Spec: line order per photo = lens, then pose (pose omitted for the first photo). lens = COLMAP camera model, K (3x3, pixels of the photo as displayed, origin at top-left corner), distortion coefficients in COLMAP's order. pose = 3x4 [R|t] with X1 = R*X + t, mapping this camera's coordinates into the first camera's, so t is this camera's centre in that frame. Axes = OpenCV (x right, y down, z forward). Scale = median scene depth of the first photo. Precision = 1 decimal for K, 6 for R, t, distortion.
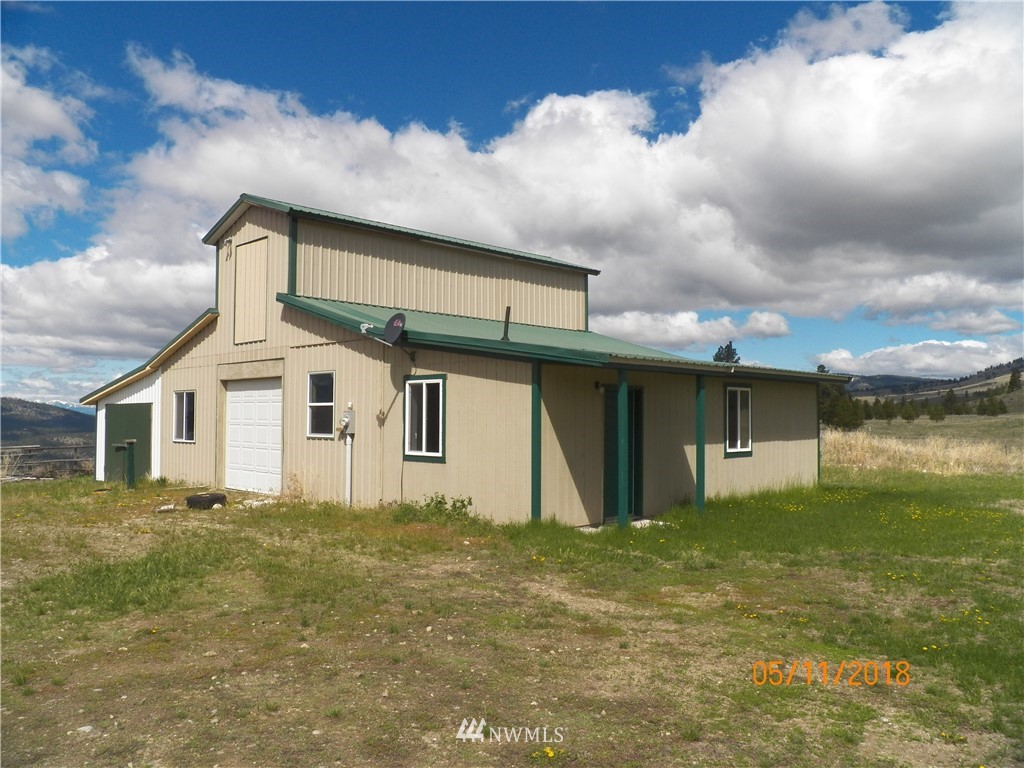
lens RADIAL K [[836.9, 0, 509.5], [0, 836.9, 382.6], [0, 0, 1]] dist [-0.119276, 0.066344]
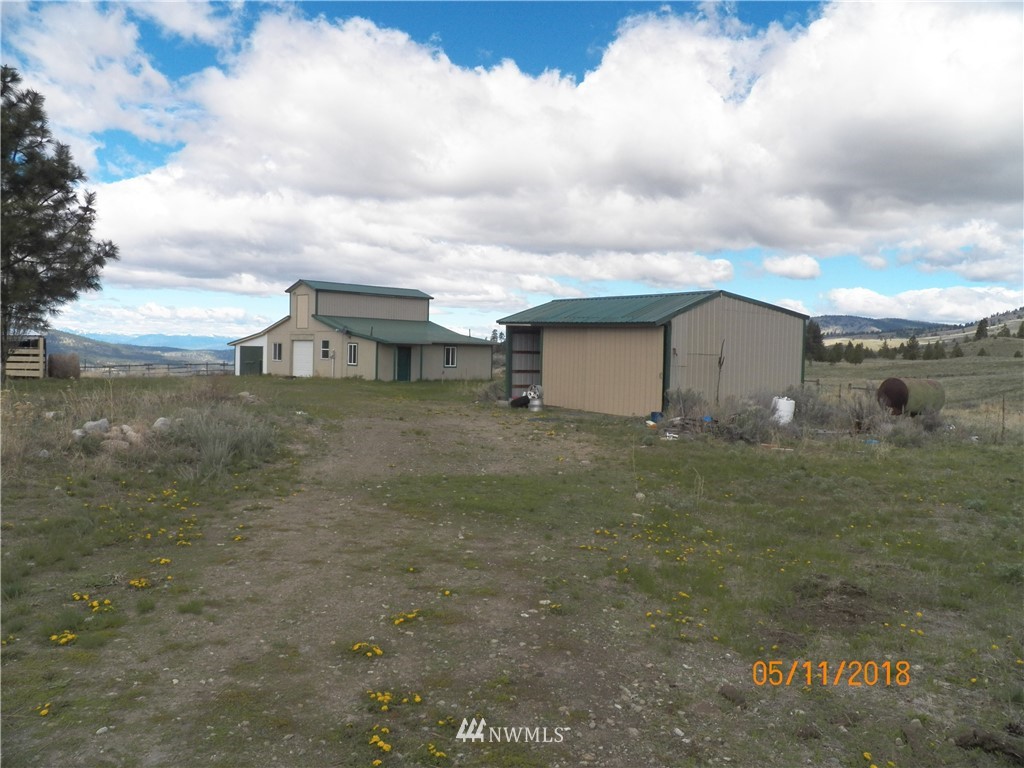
lens RADIAL K [[836.9, 0, 514.1], [0, 836.9, 385.7], [0, 0, 1]] dist [-0.119276, 0.066344]
pose [[0.999165, 0.010054, -0.039603, 0.649118], [-0.006992, 0.997027, 0.076729, -0.085412], [0.040257, -0.076388, 0.996265, -2.249397]]
